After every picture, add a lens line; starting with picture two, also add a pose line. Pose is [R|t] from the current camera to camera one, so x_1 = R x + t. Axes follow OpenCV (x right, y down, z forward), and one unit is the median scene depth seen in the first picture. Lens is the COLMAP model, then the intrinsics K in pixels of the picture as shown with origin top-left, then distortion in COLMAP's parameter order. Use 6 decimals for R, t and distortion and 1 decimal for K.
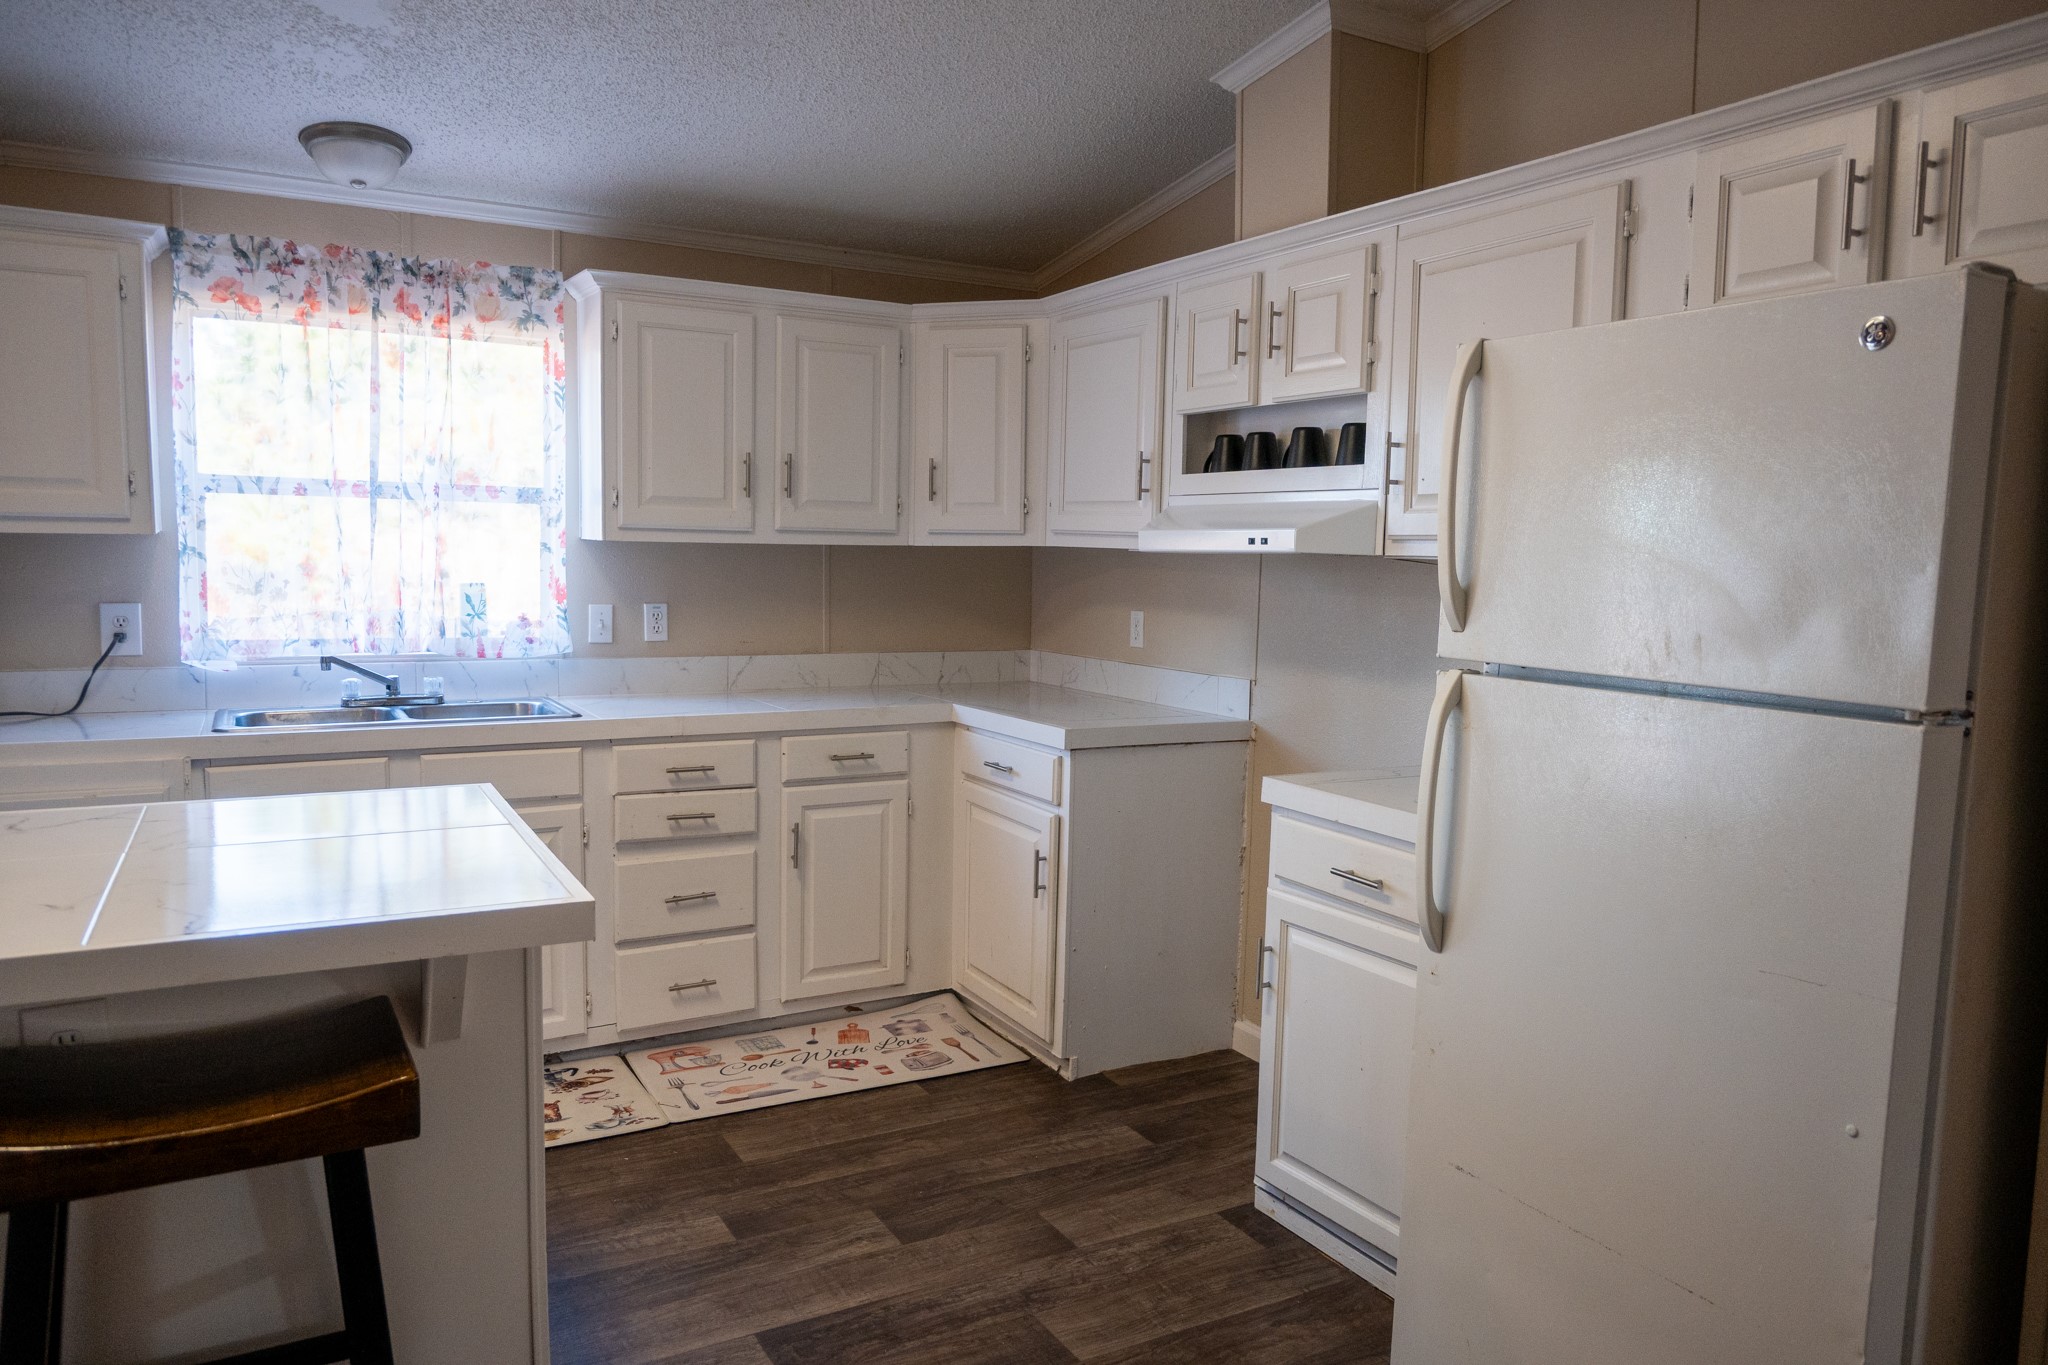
lens RADIAL K [[1379.8, 0, 968.4], [0, 1379.8, 690.1], [0, 0, 1]] dist [-0.005855, -0.004367]
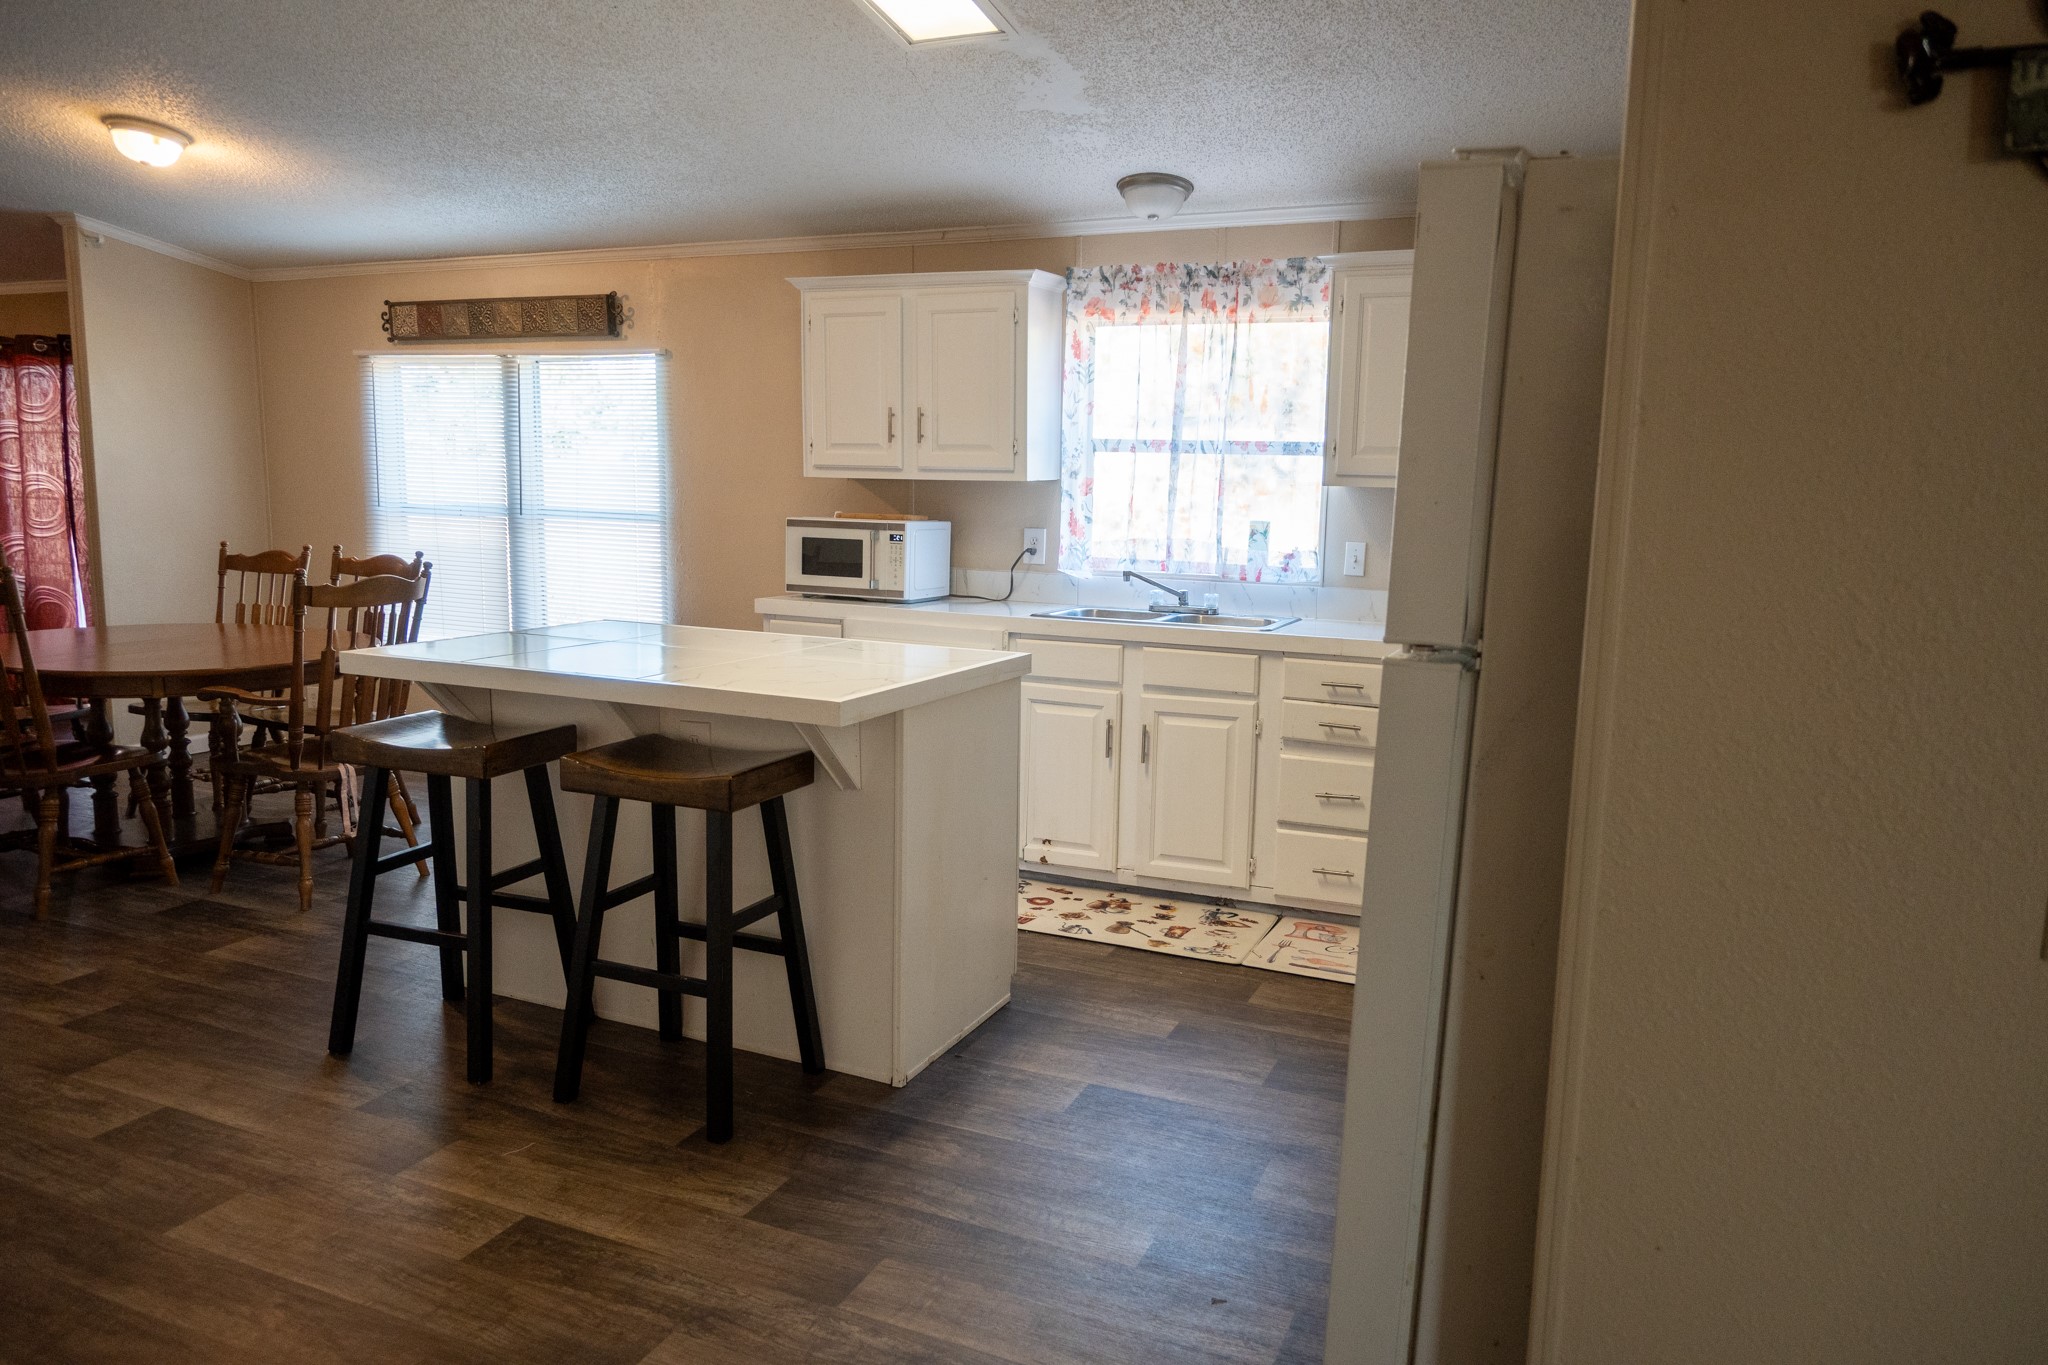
lens RADIAL K [[1379.8, 0, 1039.0], [0, 1379.8, 693.8], [0, 0, 1]] dist [-0.005855, -0.004367]
pose [[0.602110, 0.116151, -0.789919, 0.560425], [-0.090702, 0.992908, 0.076862, -0.000859], [0.793244, 0.025368, 0.608375, 0.101239]]
